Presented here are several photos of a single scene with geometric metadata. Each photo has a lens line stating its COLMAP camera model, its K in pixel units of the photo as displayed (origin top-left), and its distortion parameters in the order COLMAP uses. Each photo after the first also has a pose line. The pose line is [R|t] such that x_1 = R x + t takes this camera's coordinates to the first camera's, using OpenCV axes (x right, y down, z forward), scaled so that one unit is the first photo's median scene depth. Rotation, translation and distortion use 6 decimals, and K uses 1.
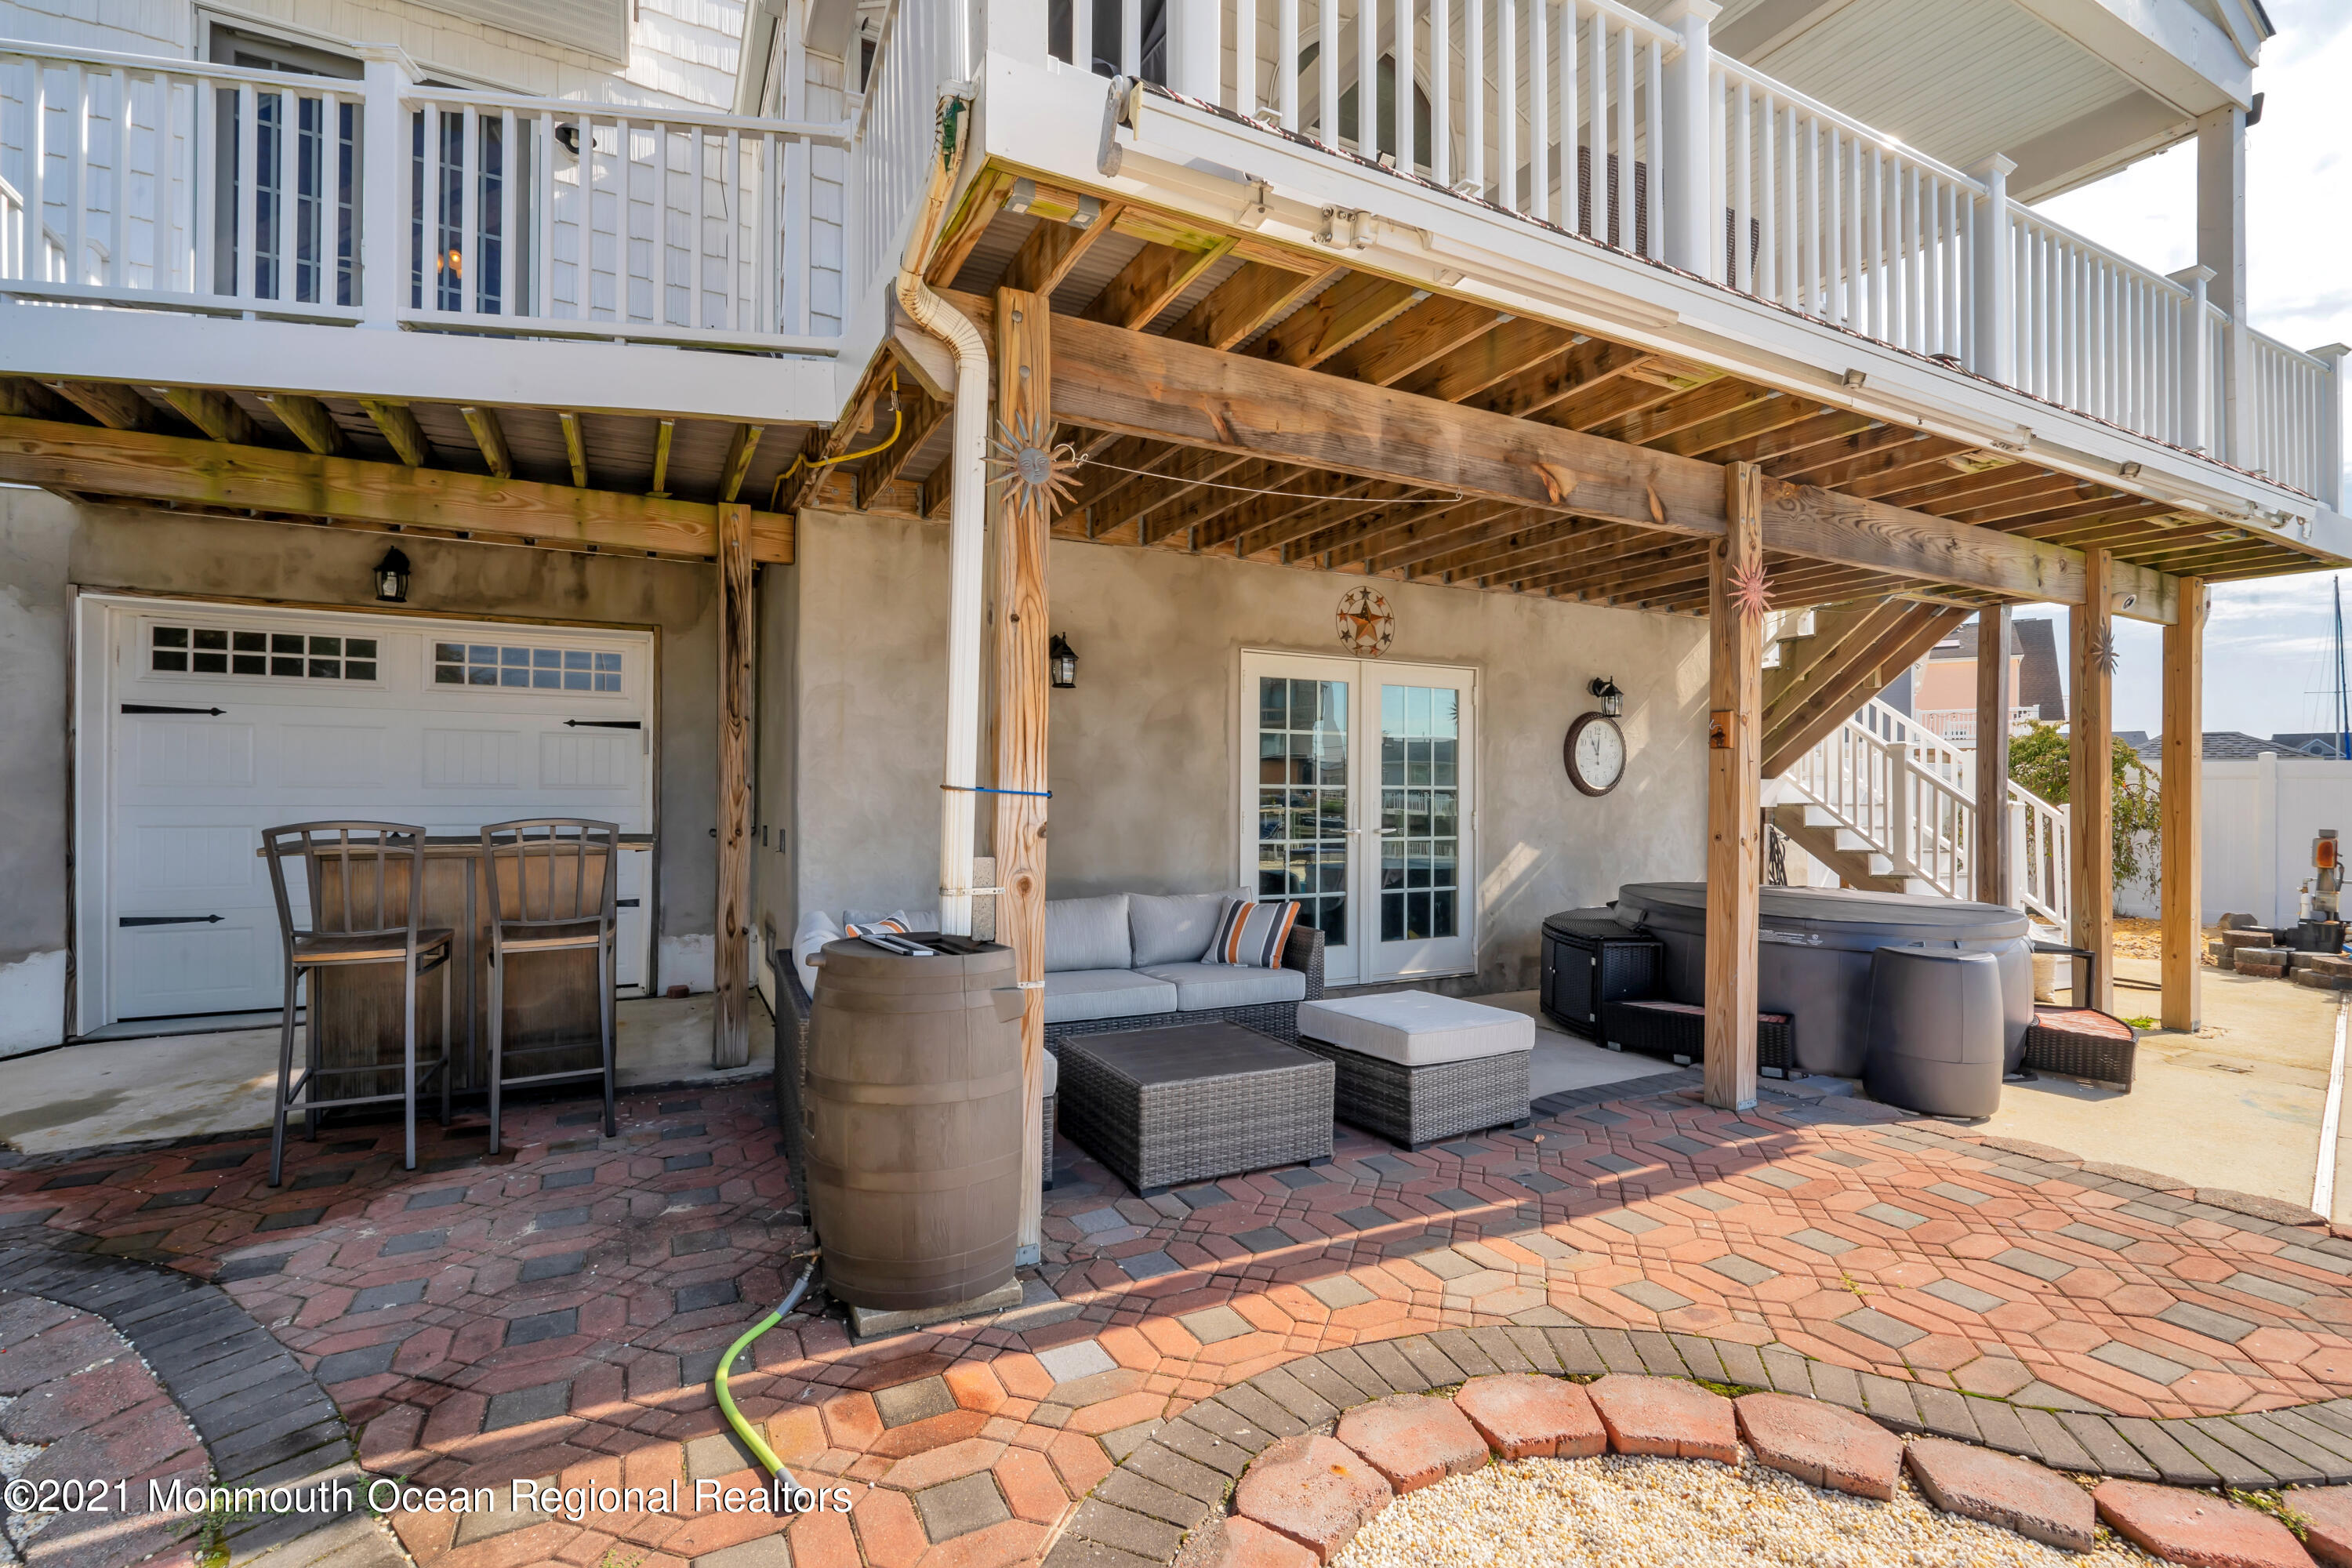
lens RADIAL K [[1097.9, 0, 1188.3], [0, 1097.9, 786.7], [0, 0, 1]] dist [0.003607, 0.000657]
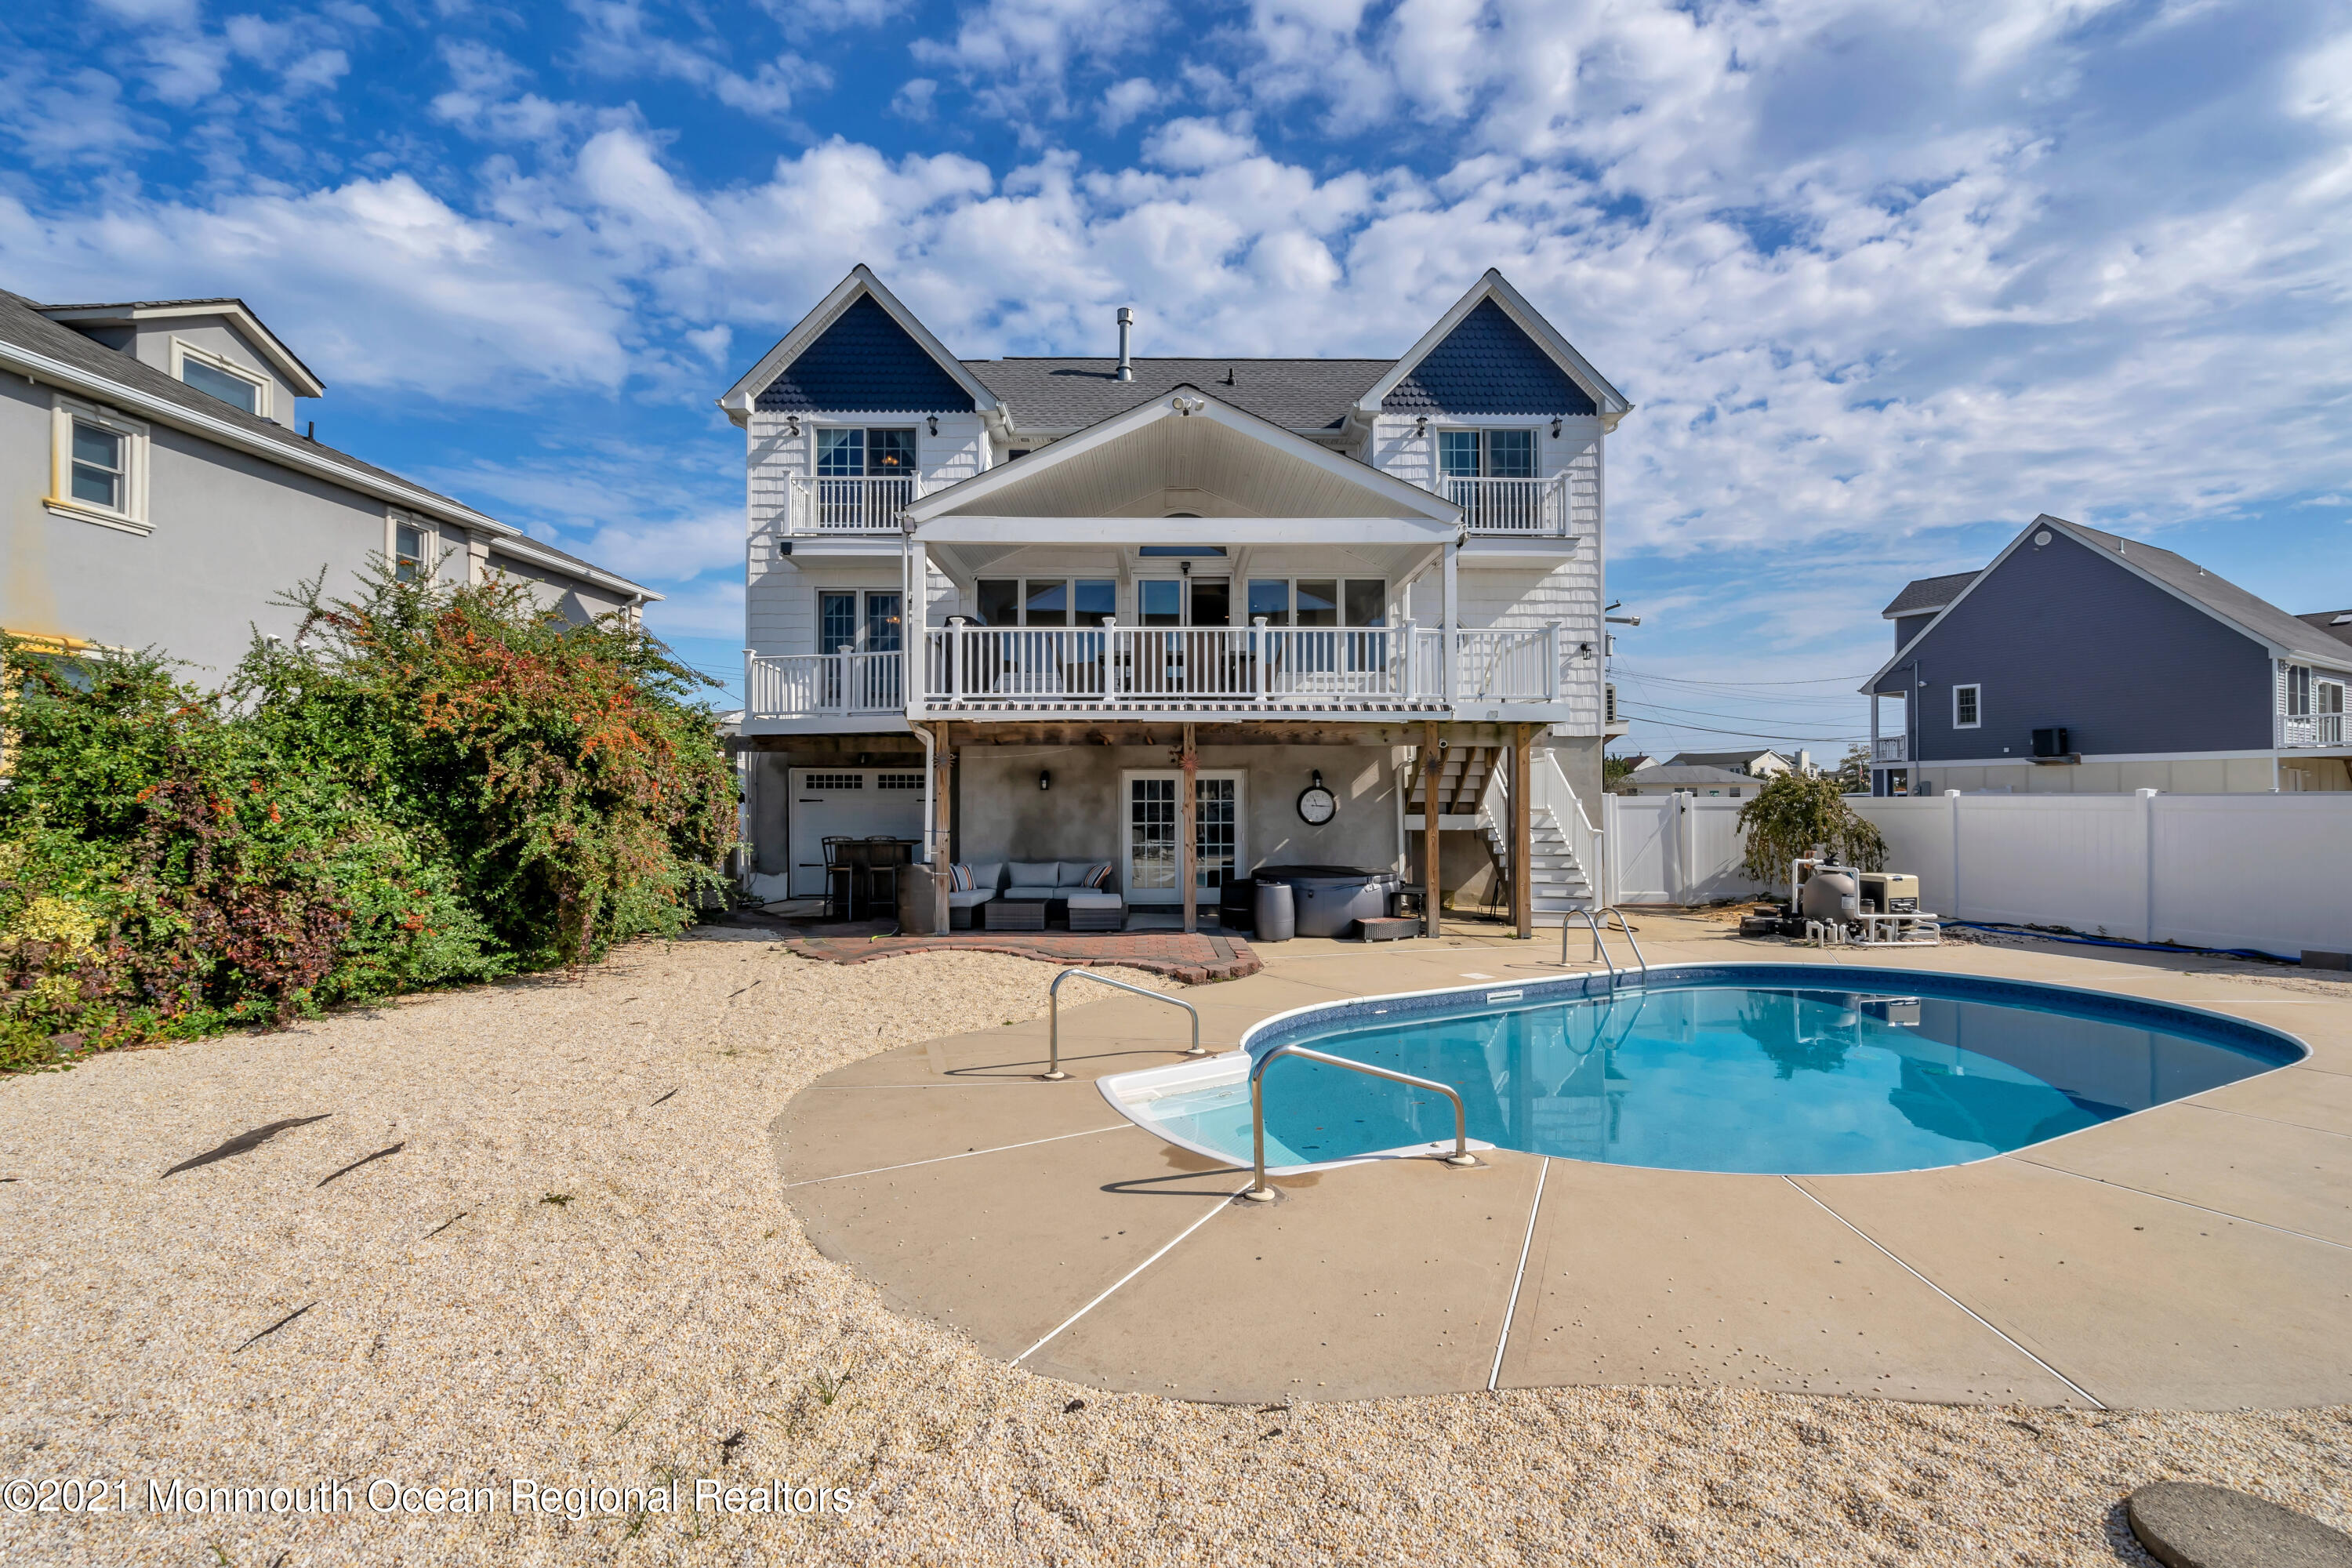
lens RADIAL K [[1097.9, 0, 1168.6], [0, 1097.9, 792.2], [0, 0, 1]] dist [0.003607, 0.000657]
pose [[0.894394, -0.012621, -0.447102, 1.352932], [0.011389, 0.999920, -0.005445, -0.060075], [0.447135, -0.000222, 0.894467, -1.312888]]
